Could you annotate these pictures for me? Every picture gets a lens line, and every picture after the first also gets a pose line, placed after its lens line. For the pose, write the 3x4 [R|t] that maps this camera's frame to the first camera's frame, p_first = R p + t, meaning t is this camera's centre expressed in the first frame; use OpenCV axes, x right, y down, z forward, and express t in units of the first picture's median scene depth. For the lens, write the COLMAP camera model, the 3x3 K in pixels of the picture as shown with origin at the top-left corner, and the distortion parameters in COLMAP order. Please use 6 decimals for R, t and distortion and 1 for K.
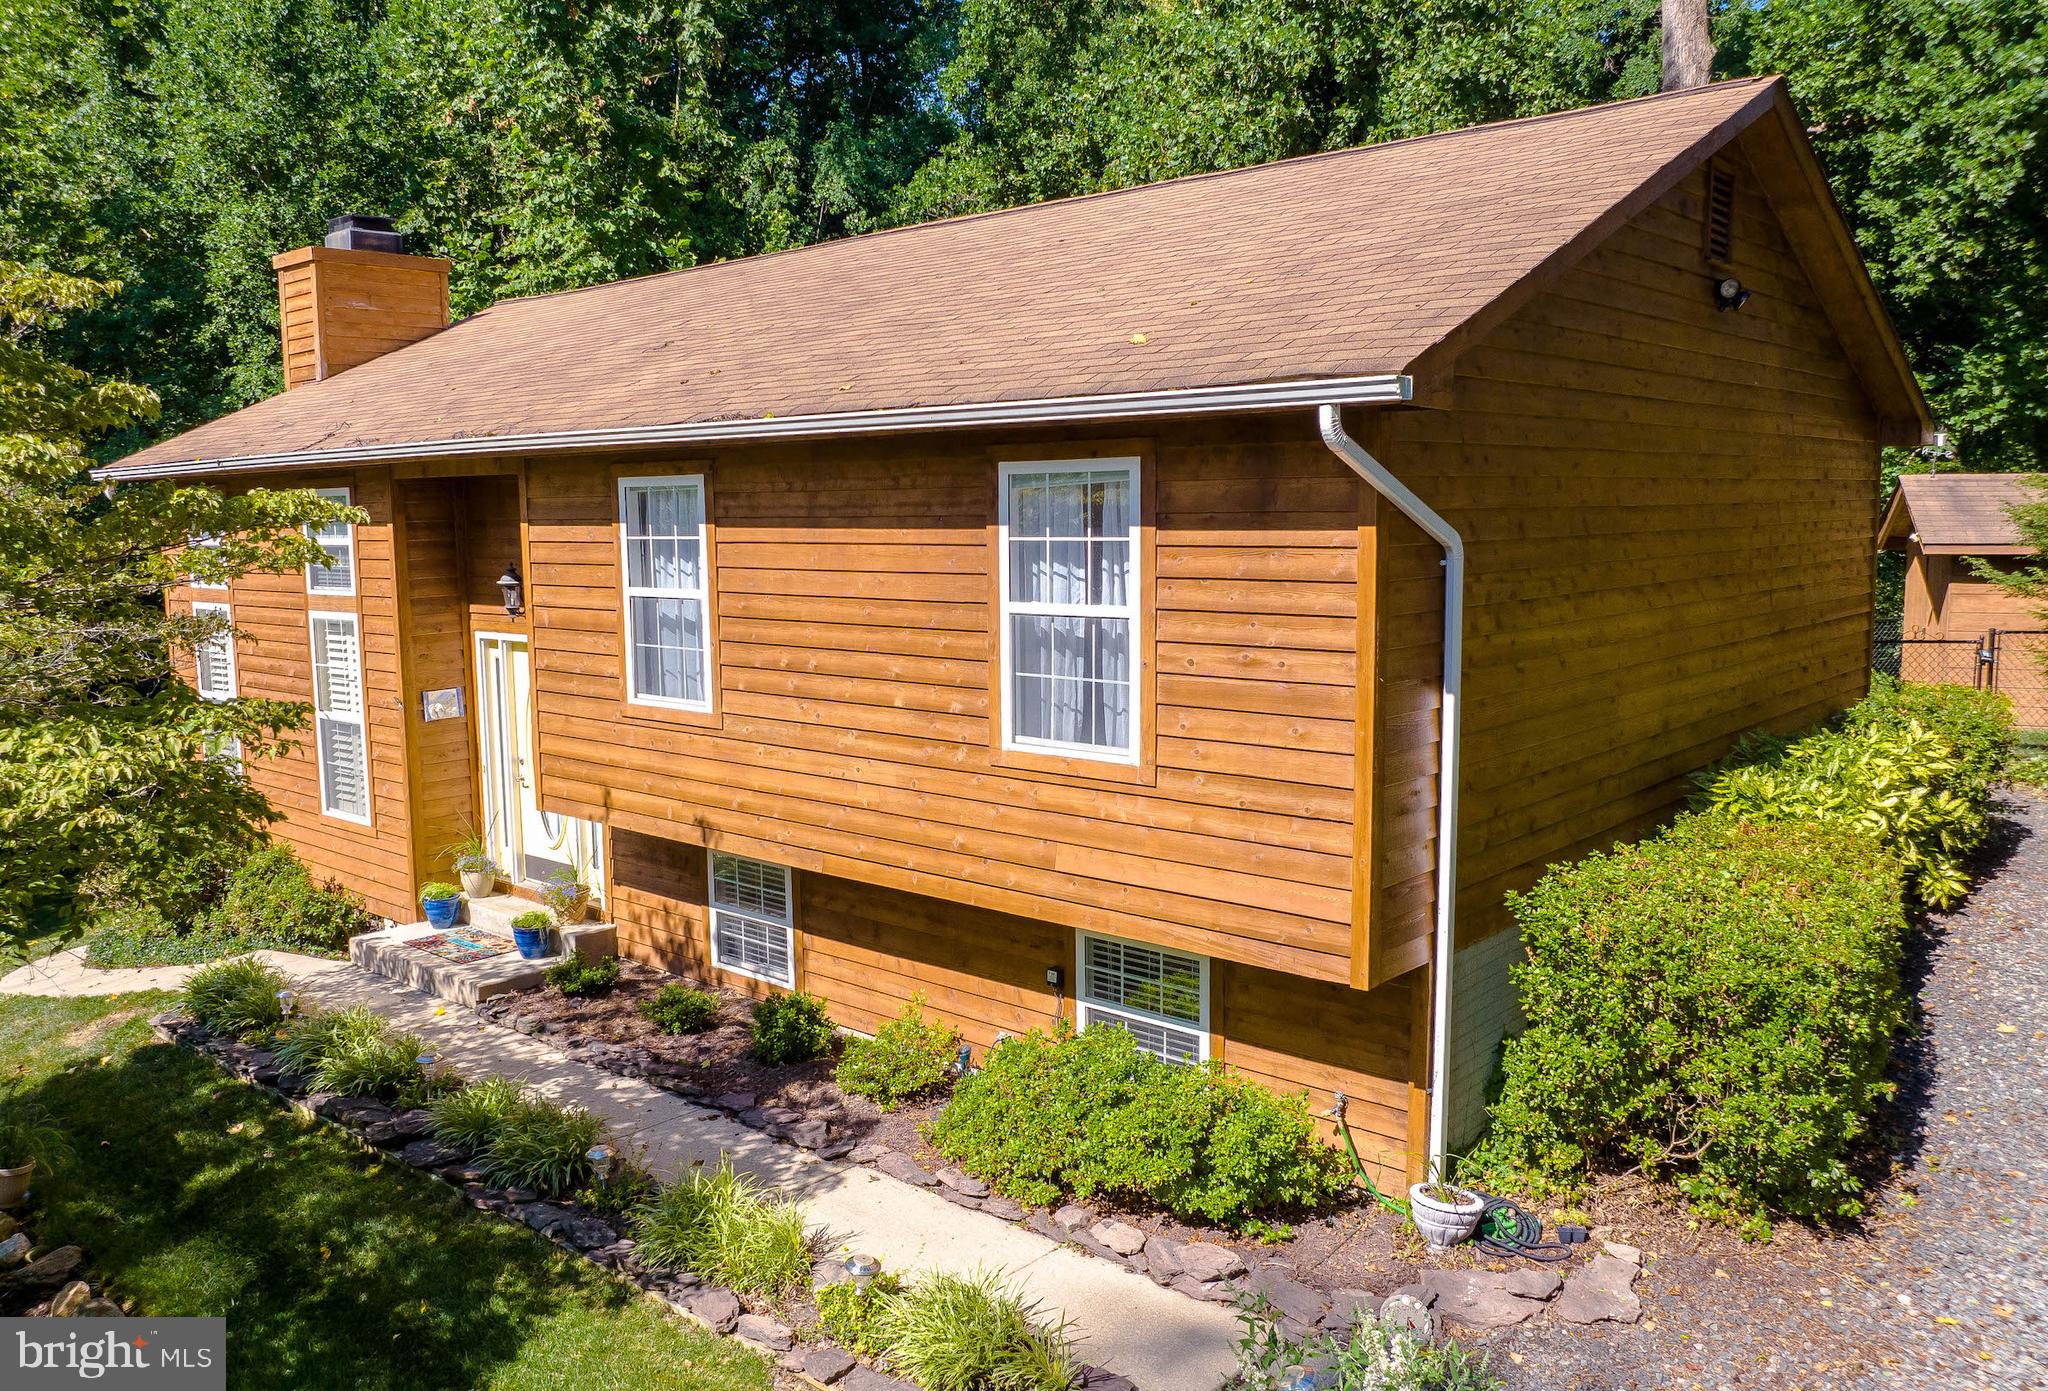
lens RADIAL K [[1553.8, 0, 921.0], [0, 1553.8, 692.9], [0, 0, 1]] dist [-0.028172, -0.005263]
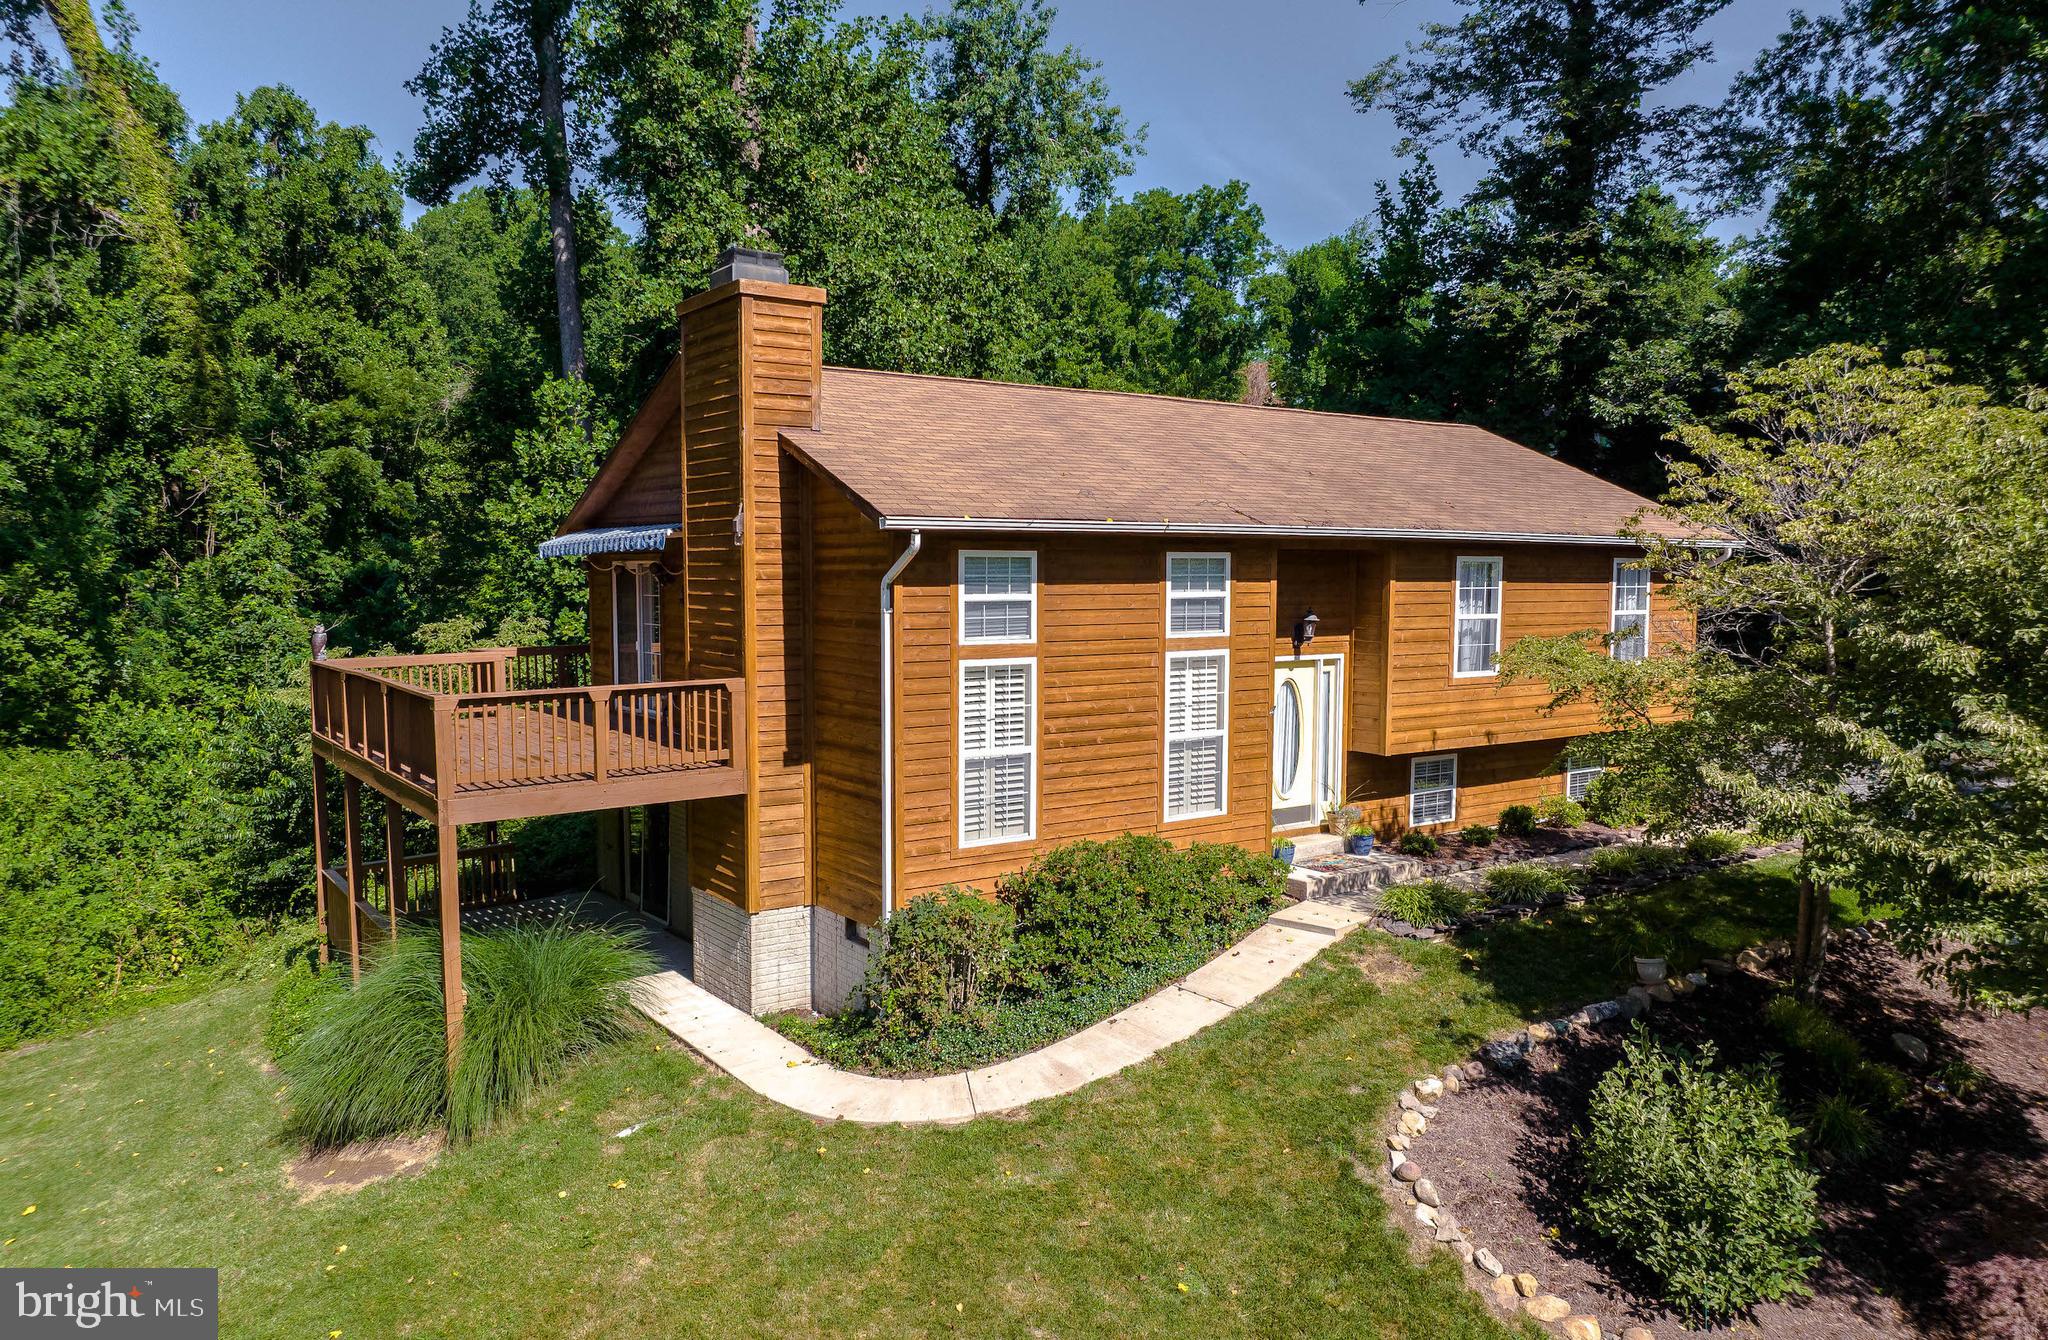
lens RADIAL K [[1426.0, 0, 1023.3], [0, 1426.0, 689.4], [0, 0, 1]] dist [-0.041828, 0.002459]
pose [[0.213974, -0.065866, 0.974616, -1.936735], [0.112243, 0.992774, 0.042451, -0.108876], [-0.970369, 0.100310, 0.219820, 1.128543]]
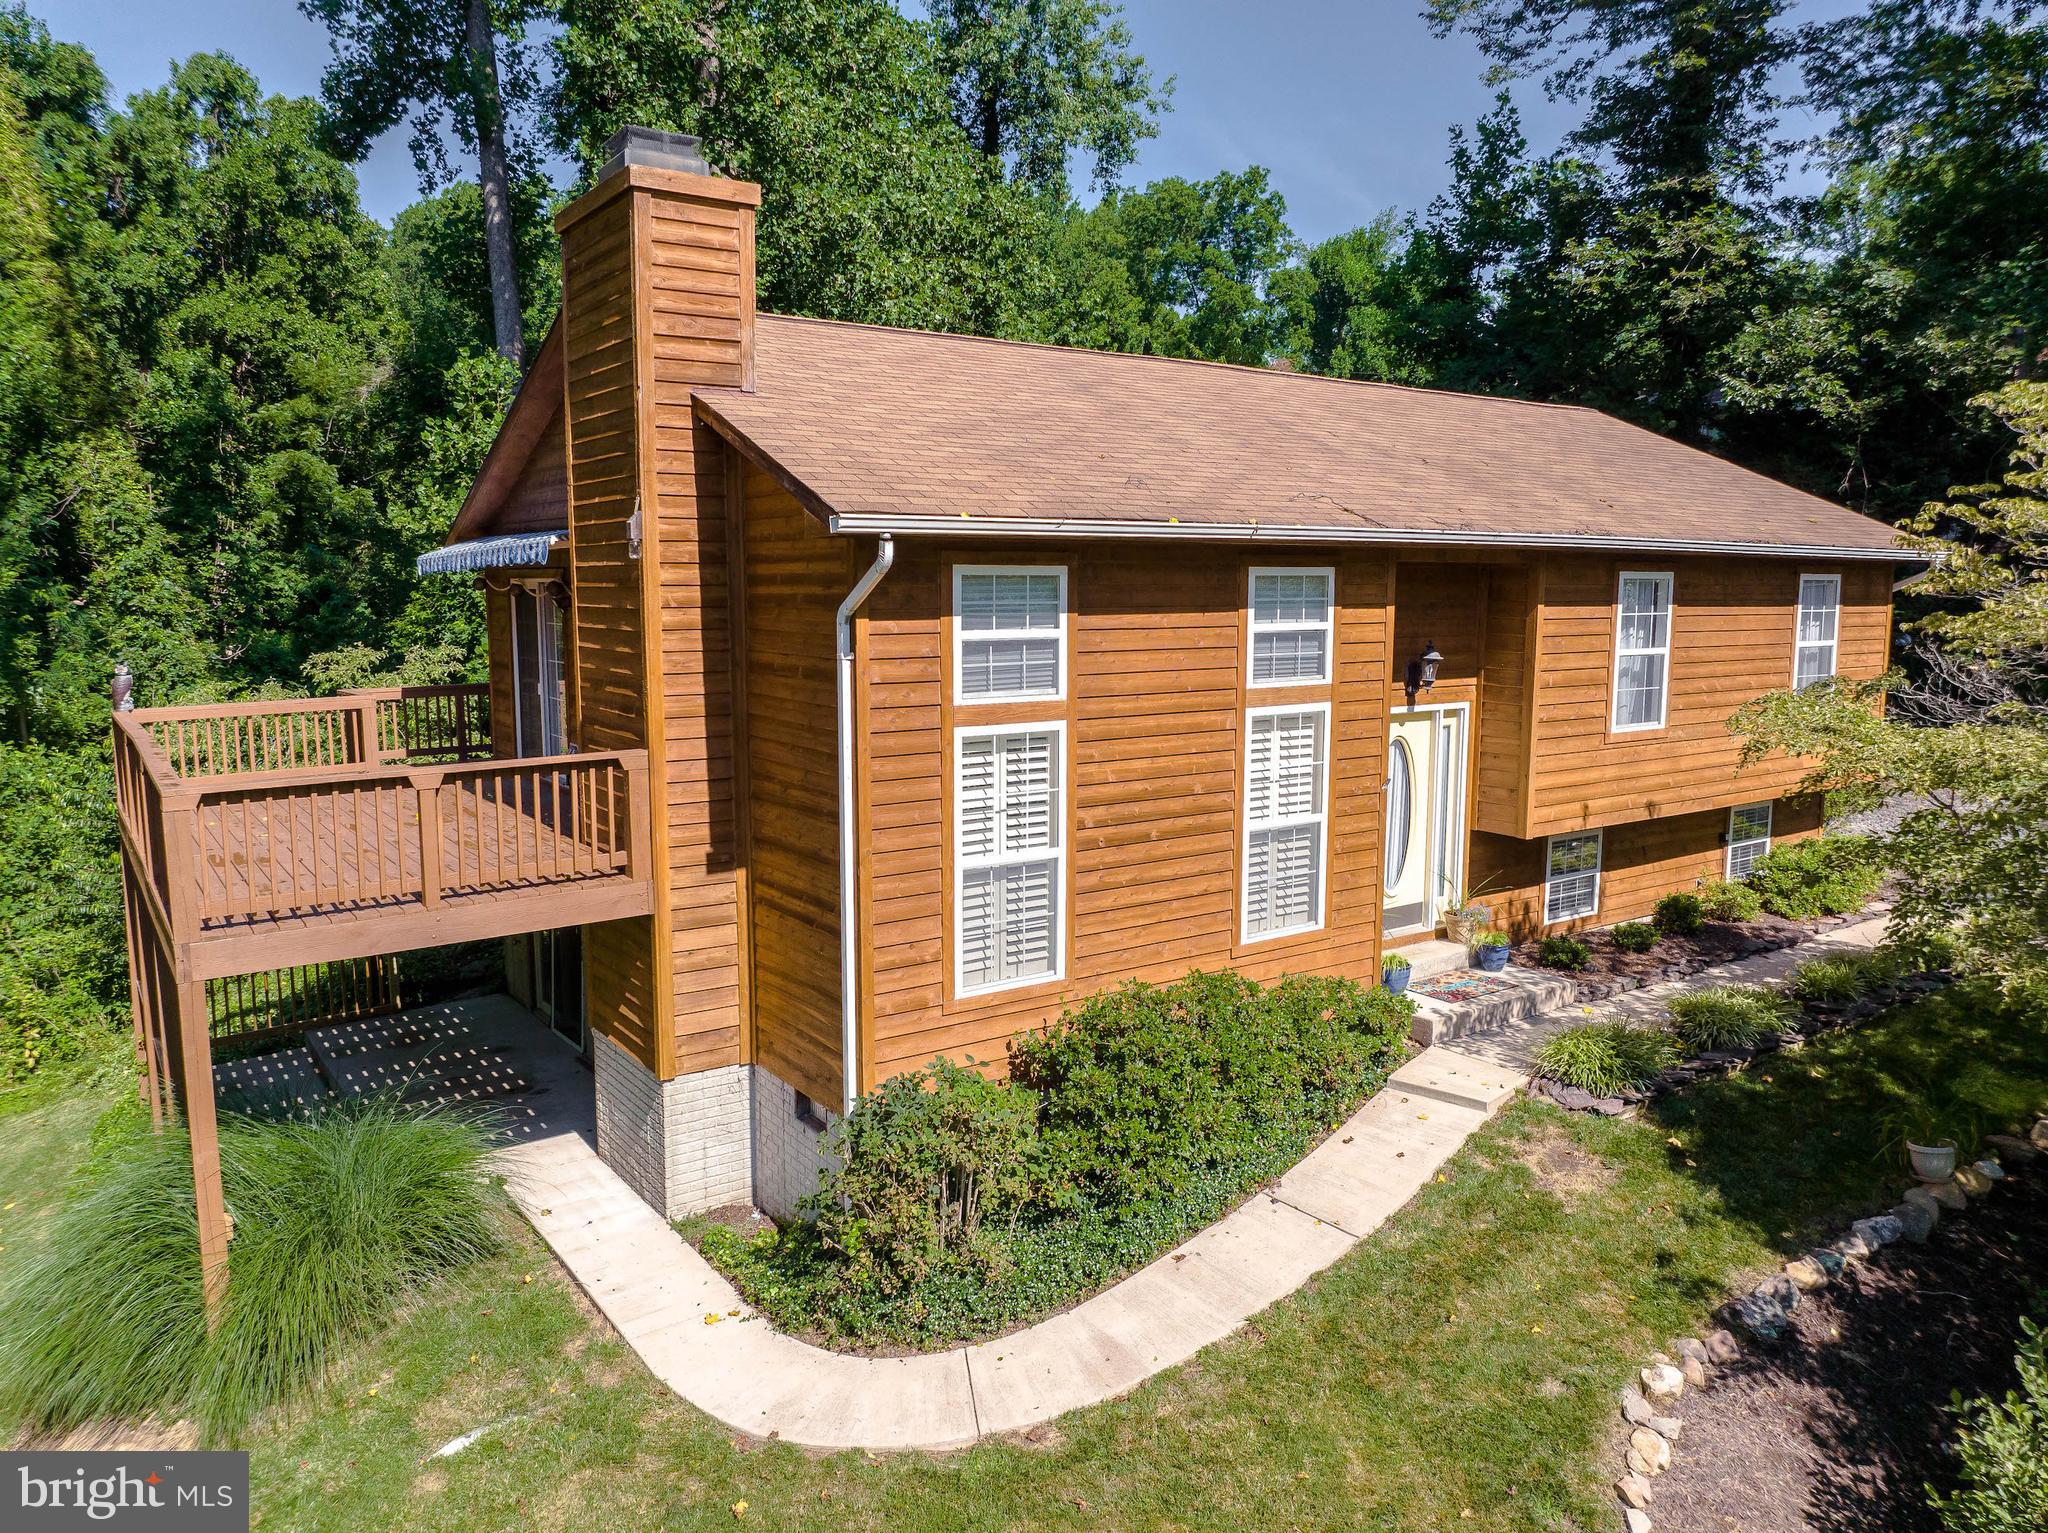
lens RADIAL K [[1436.2, 0, 1024.0], [0, 1436.2, 766.5], [0, 0, 1]] dist [-0.058969, 0.032841]
pose [[0.217857, -0.110492, 0.969706, -1.542746], [0.113269, 0.989719, 0.087325, -0.135244], [-0.969386, 0.090813, 0.228133, 1.224079]]
